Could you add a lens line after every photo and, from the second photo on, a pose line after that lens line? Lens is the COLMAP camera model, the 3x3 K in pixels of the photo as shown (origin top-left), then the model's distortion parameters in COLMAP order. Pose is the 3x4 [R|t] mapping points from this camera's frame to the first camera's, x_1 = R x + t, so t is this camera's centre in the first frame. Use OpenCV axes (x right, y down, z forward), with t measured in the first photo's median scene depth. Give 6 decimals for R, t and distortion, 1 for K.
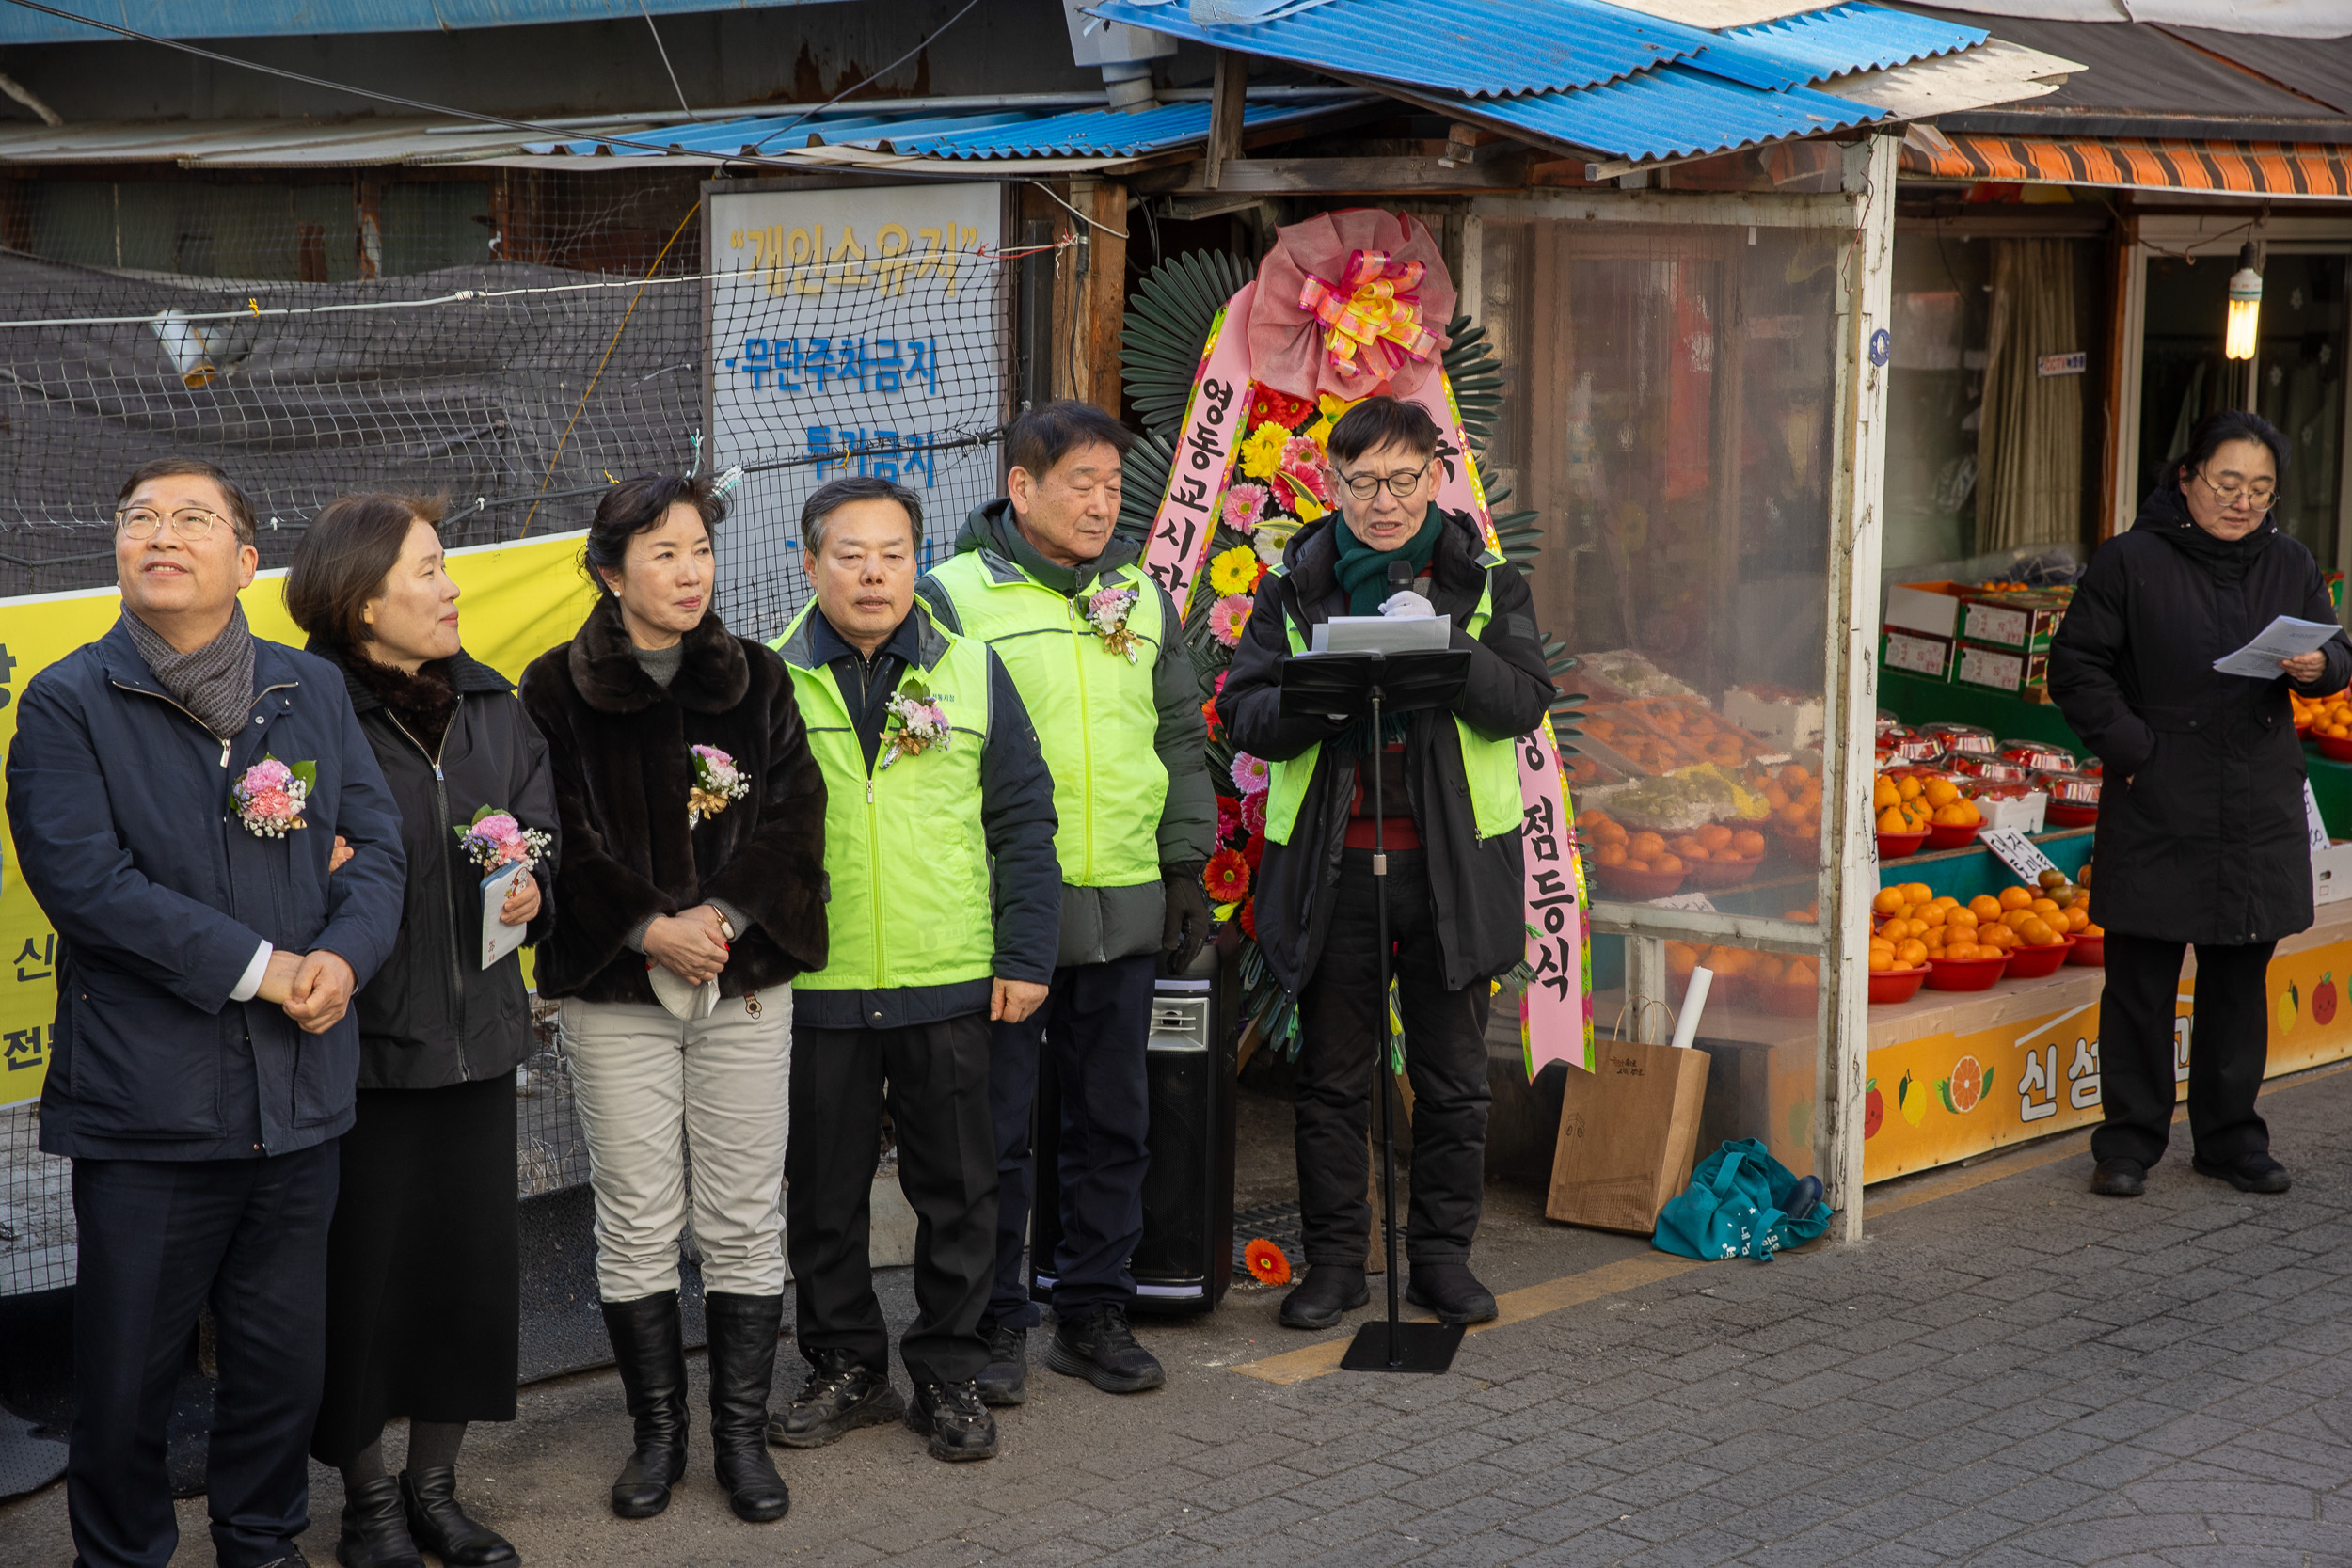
lens RADIAL K [[3933.1, 0, 1176.0], [0, 3933.1, 784.0], [0, 0, 1]] dist [0.198948, 0.236316]
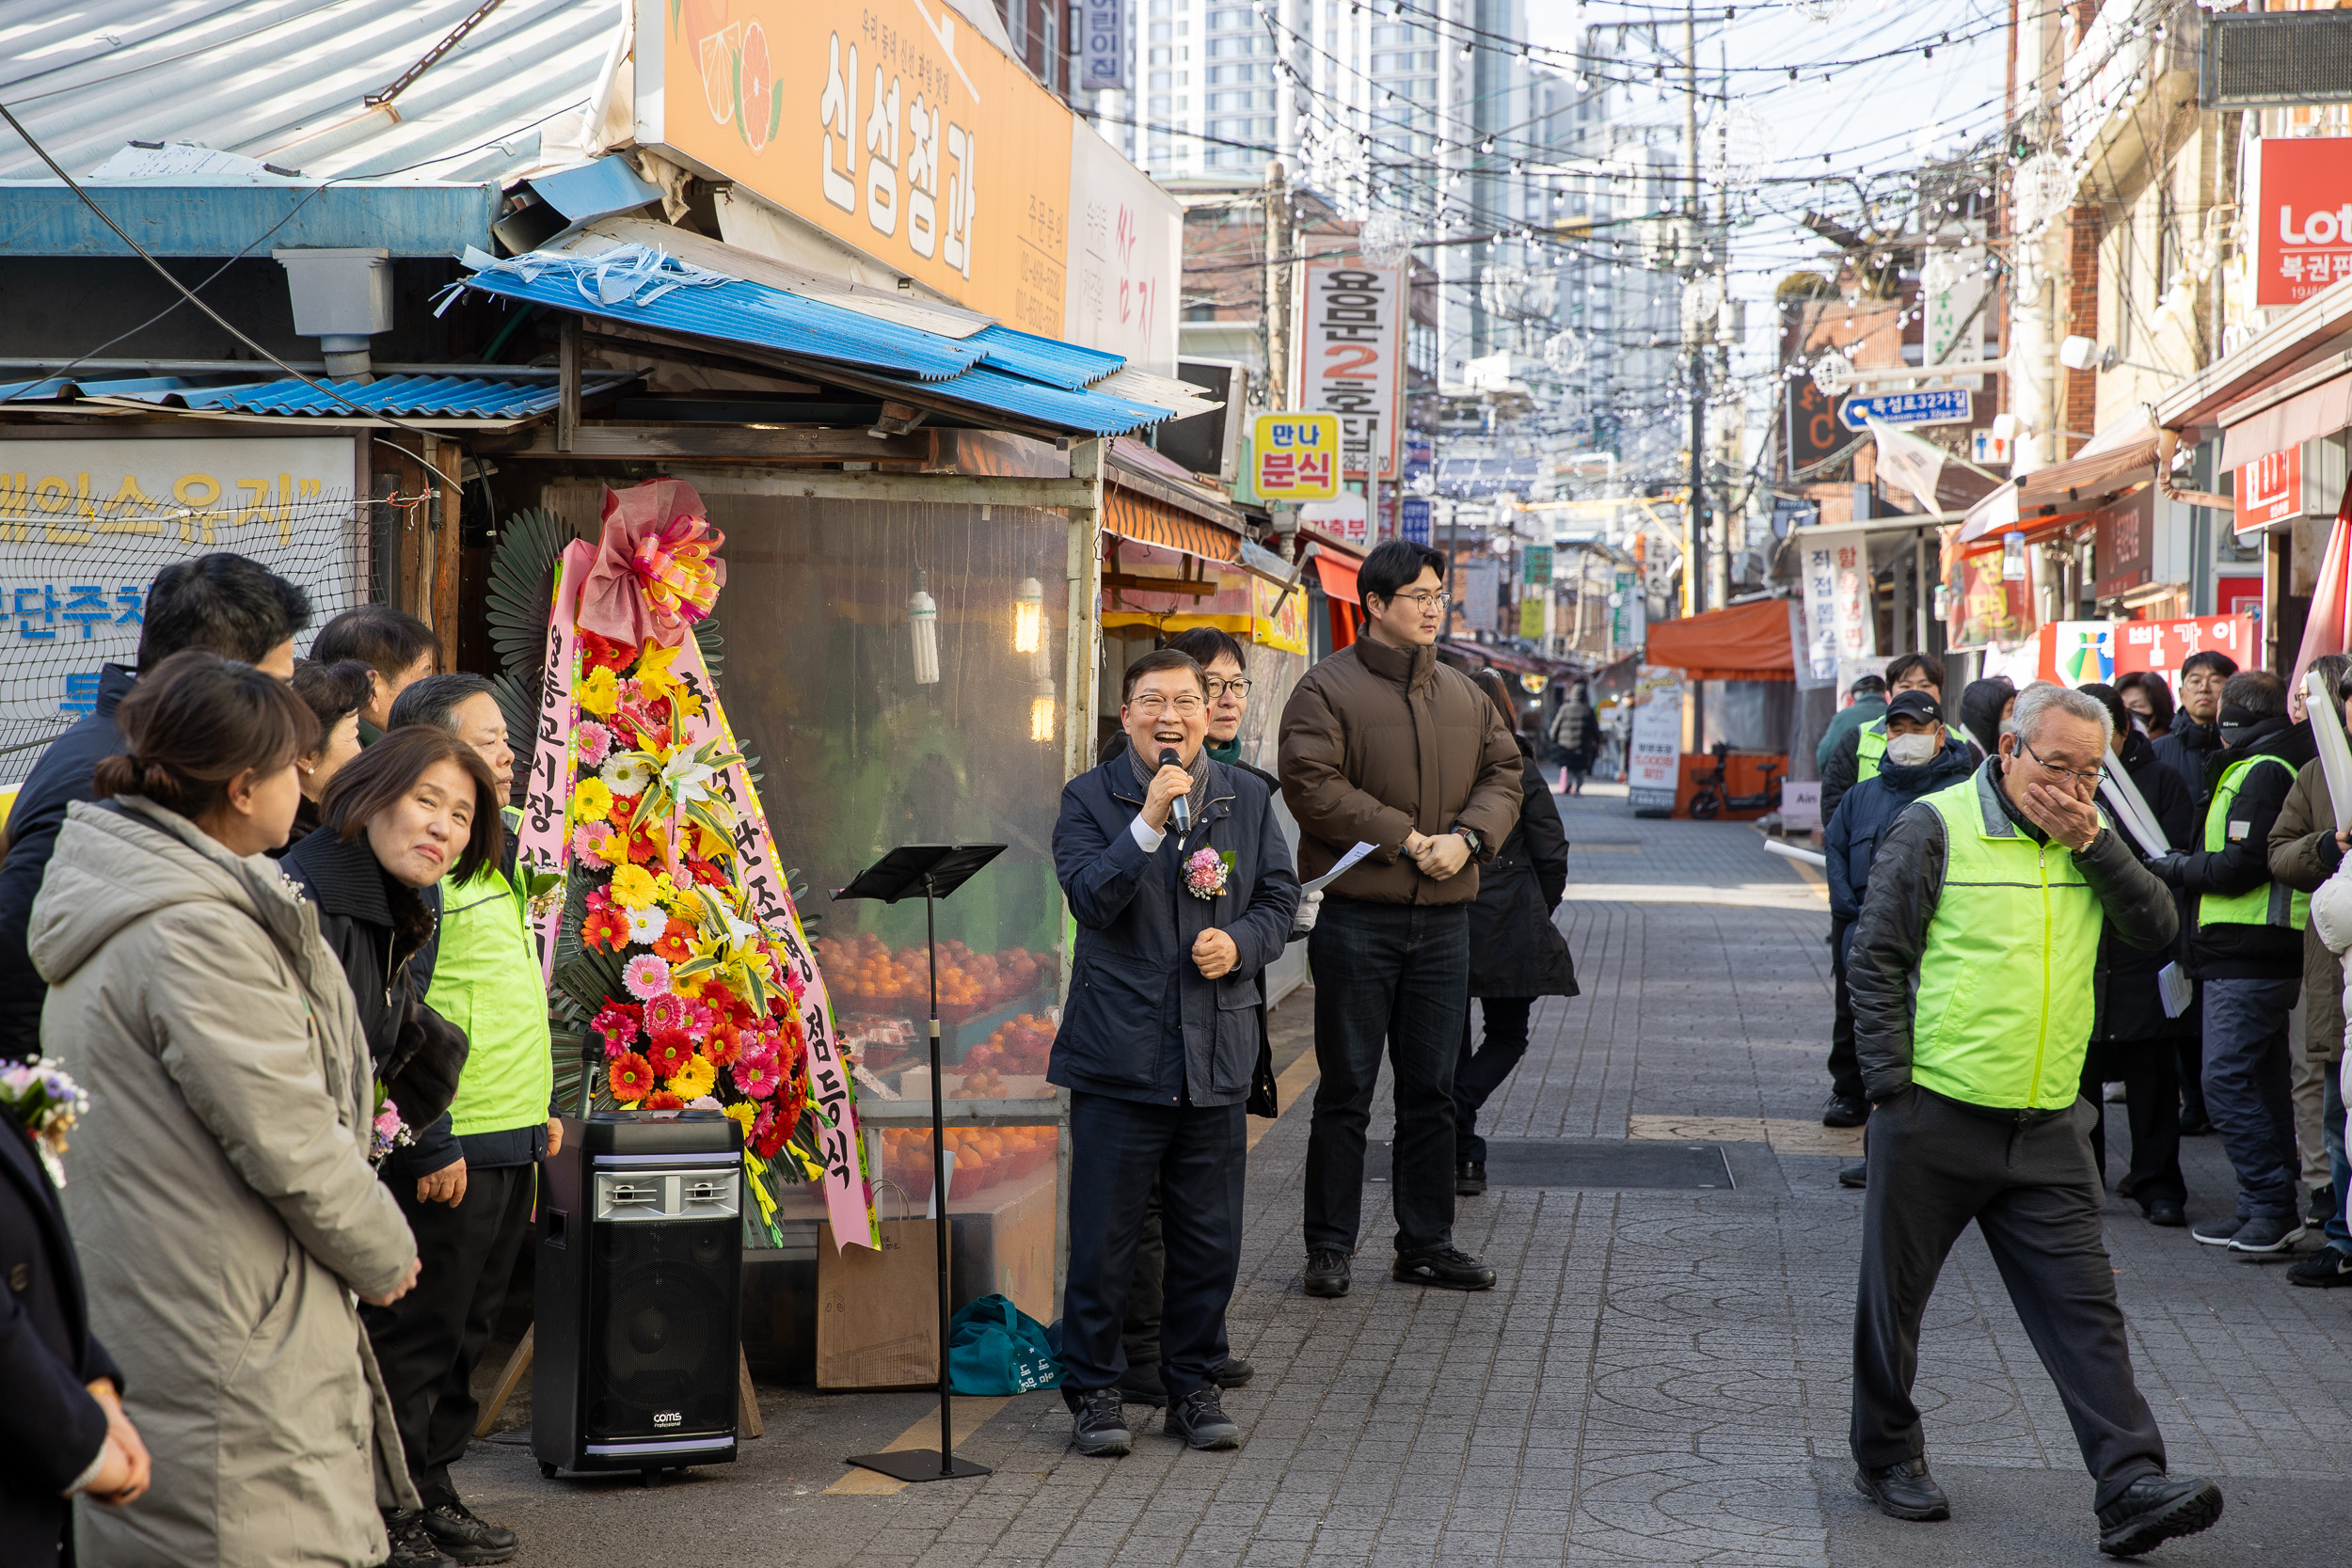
lens RADIAL K [[4418.8, 0, 1176.0], [0, 4418.8, 784.0], [0, 0, 1]] dist [0.247519, 0.192016]
pose [[0.801335, -0.004400, 0.598200, -0.576089], [0.069259, 0.993931, -0.085468, 0.056025], [-0.594194, 0.109919, 0.796776, -0.067989]]
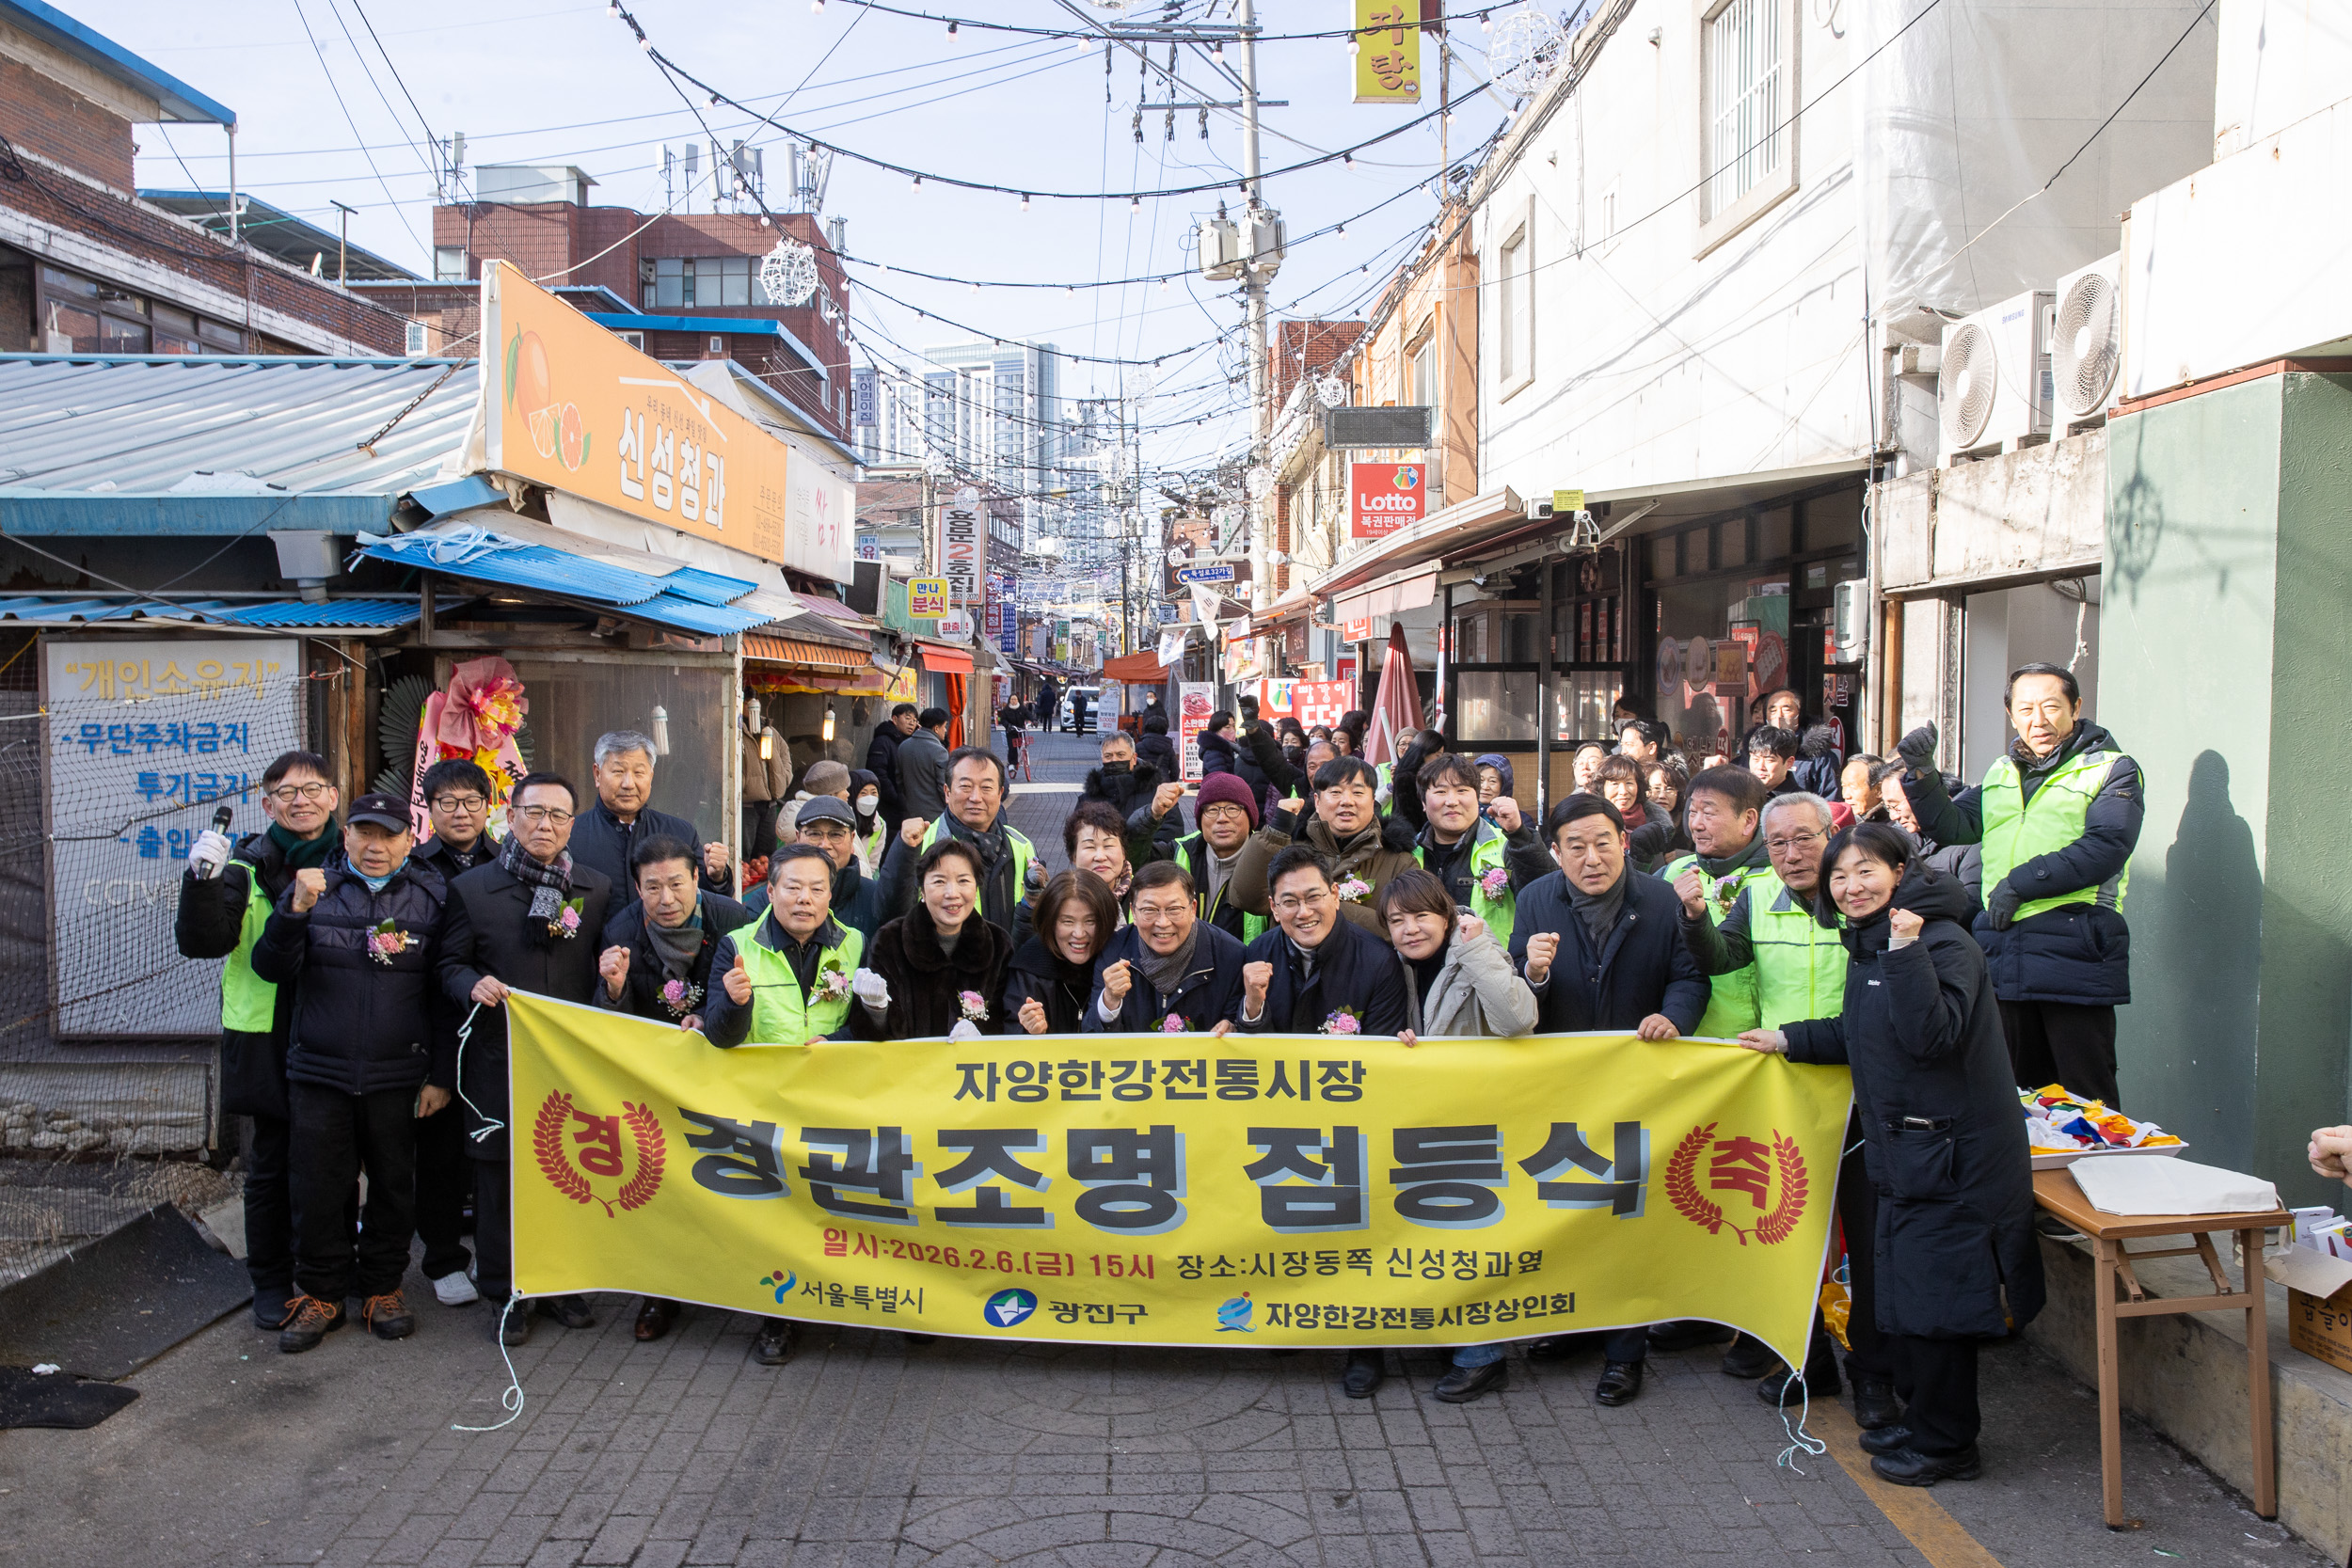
lens RADIAL K [[1856.7, 0, 1176.0], [0, 1856.7, 784.0], [0, 0, 1]] dist [-0.072388, 0.102463]
pose [[0.711415, -0.036910, 0.701802, -0.357745], [0.089328, 0.995269, -0.038208, -0.013525], [-0.697071, 0.089872, 0.711347, 0.097570]]
